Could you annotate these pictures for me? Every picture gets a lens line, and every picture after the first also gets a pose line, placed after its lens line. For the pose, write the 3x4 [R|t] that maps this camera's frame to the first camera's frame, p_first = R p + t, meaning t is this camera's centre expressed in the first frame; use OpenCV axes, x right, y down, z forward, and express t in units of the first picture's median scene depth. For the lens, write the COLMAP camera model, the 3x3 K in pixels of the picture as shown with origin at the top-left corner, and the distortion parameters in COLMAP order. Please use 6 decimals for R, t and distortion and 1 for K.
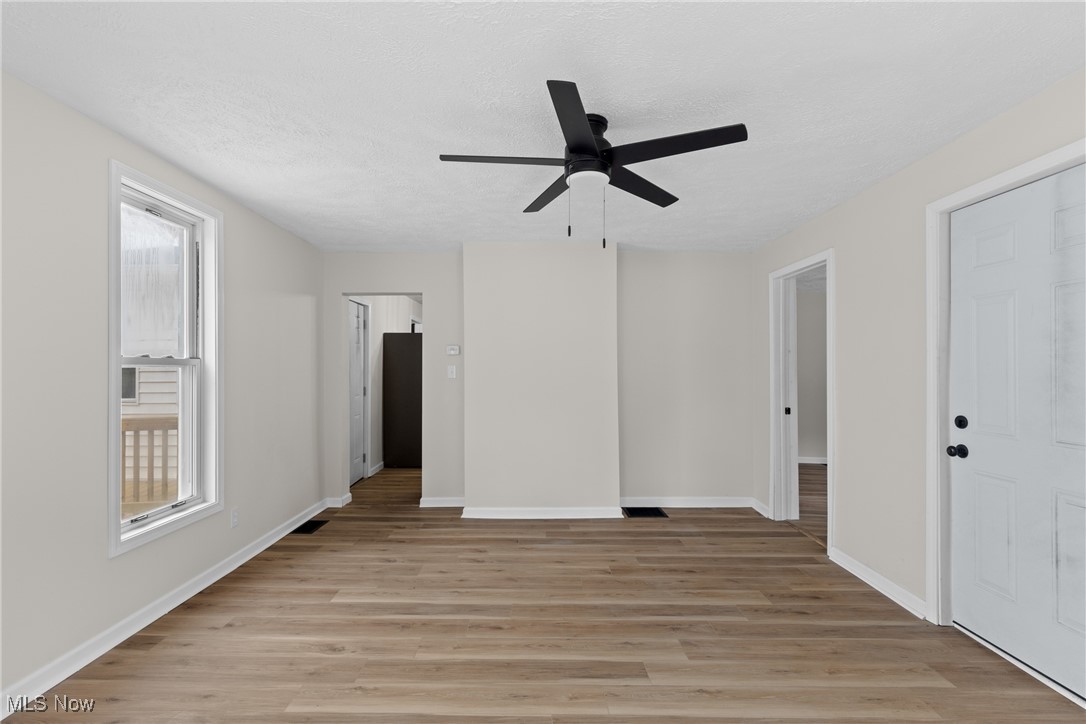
lens RADIAL K [[495.1, 0, 526.0], [0, 495.1, 362.2], [0, 0, 1]] dist [0.008378, -0.001786]
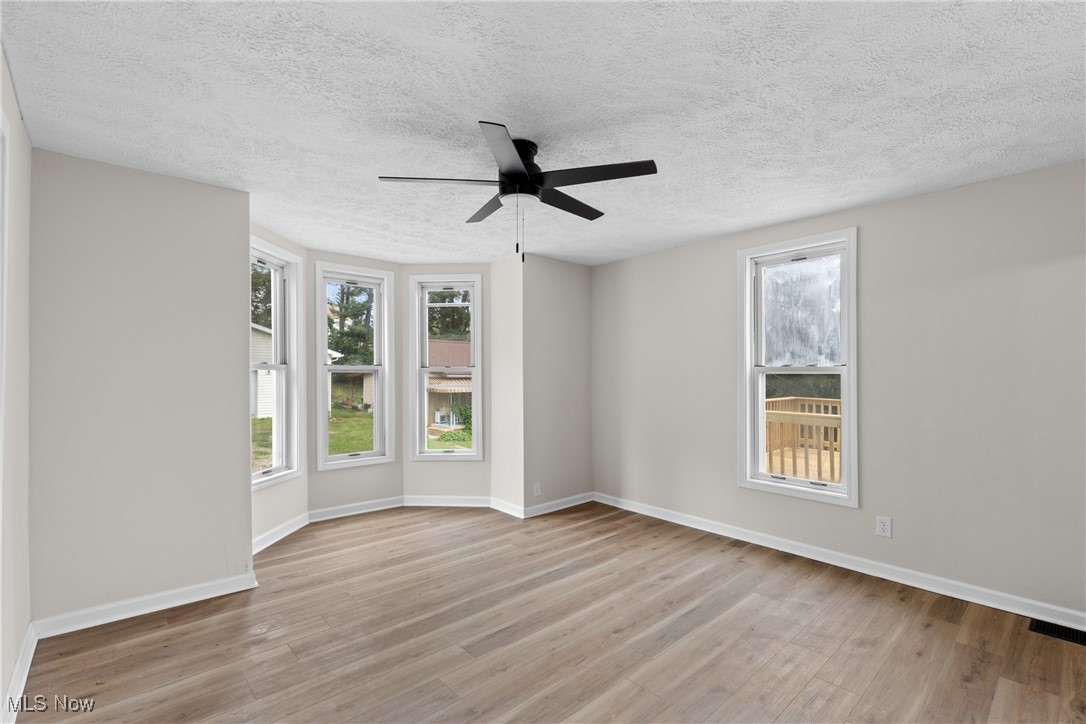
lens RADIAL K [[495.1, 0, 541.4], [0, 495.1, 366.3], [0, 0, 1]] dist [0.008378, -0.001786]
pose [[-0.728998, -0.010486, -0.684436, 0.738894], [0.009423, 0.999634, -0.025351, 0.019996], [0.684451, -0.024930, -0.728633, 1.617364]]
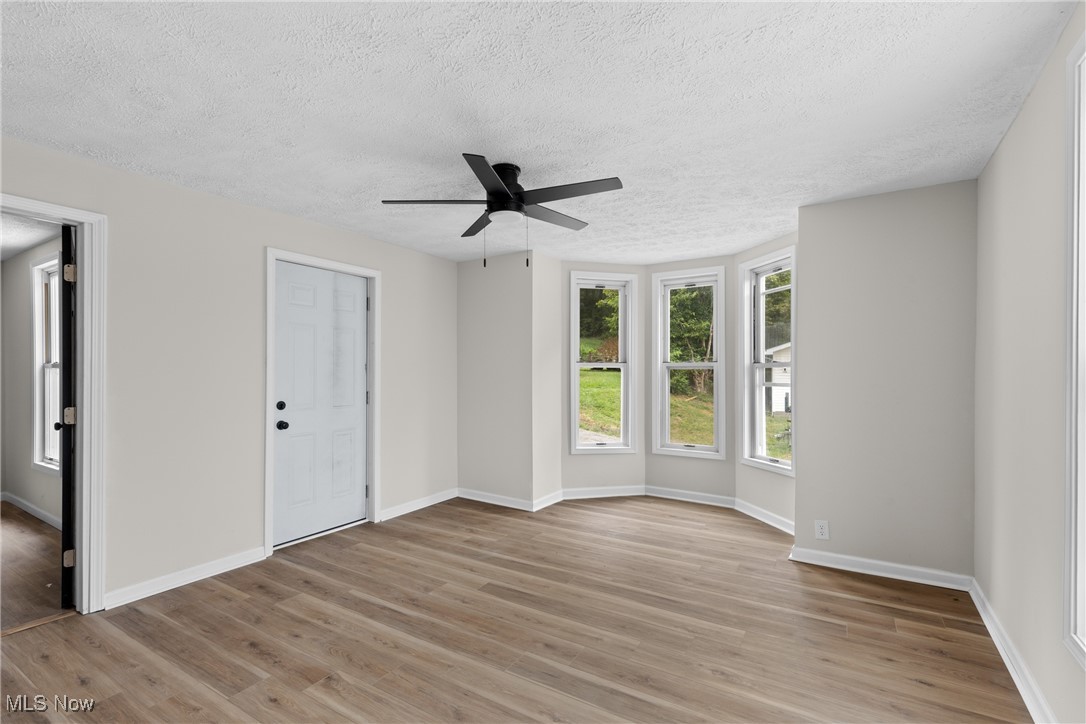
lens RADIAL K [[495.1, 0, 538.7], [0, 495.1, 371.7], [0, 0, 1]] dist [0.008378, -0.001786]
pose [[-0.854597, -0.000717, 0.519291, -0.518444], [-0.008450, 0.999886, -0.012526, 0.029505], [-0.519223, -0.015092, -0.854506, 1.787547]]
